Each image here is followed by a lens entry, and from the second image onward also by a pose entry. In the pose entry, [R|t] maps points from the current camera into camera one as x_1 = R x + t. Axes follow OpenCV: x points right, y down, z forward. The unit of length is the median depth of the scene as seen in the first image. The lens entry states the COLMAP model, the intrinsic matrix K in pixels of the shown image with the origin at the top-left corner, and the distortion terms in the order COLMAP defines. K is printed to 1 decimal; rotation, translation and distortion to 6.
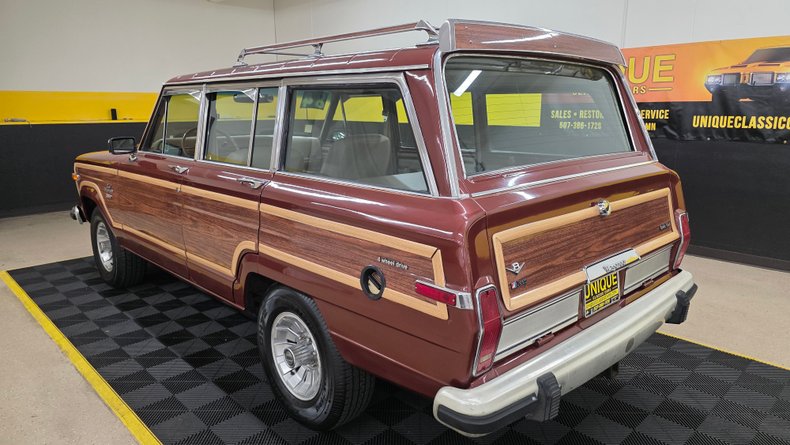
lens RADIAL K [[536.8, 0, 398.0], [0, 536.8, 224.2], [0, 0, 1]] dist [0.075990, -0.076002]
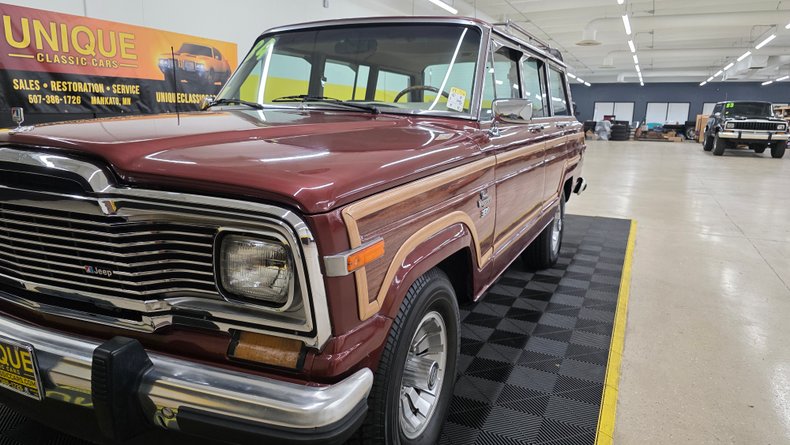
lens RADIAL K [[536.8, 0, 398.0], [0, 536.8, 224.2], [0, 0, 1]] dist [0.075990, -0.076002]
pose [[-0.352521, -0.194860, 0.915291, -0.781874], [0.185776, 0.944041, 0.272532, -0.158041], [-0.917178, 0.266112, -0.296594, 0.975170]]
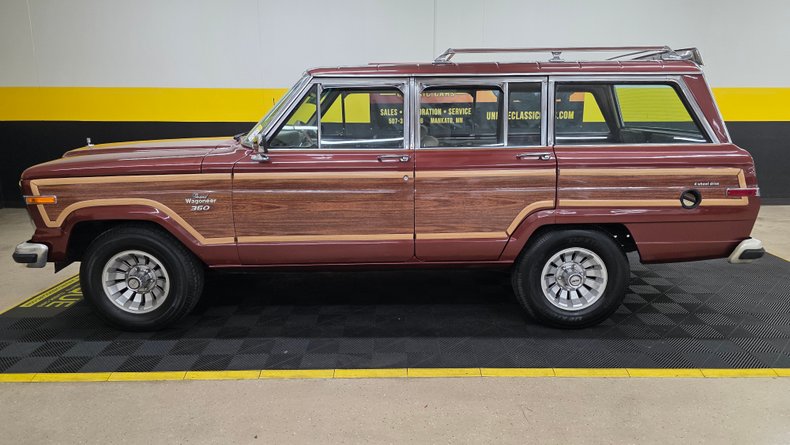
lens RADIAL K [[536.8, 0, 398.0], [0, 536.8, 224.2], [0, 0, 1]] dist [0.075990, -0.076002]
pose [[0.691471, -0.152407, 0.706144, -0.721138], [0.159263, 0.985603, 0.056768, -0.021611], [-0.704630, 0.073210, 0.705788, 0.168096]]
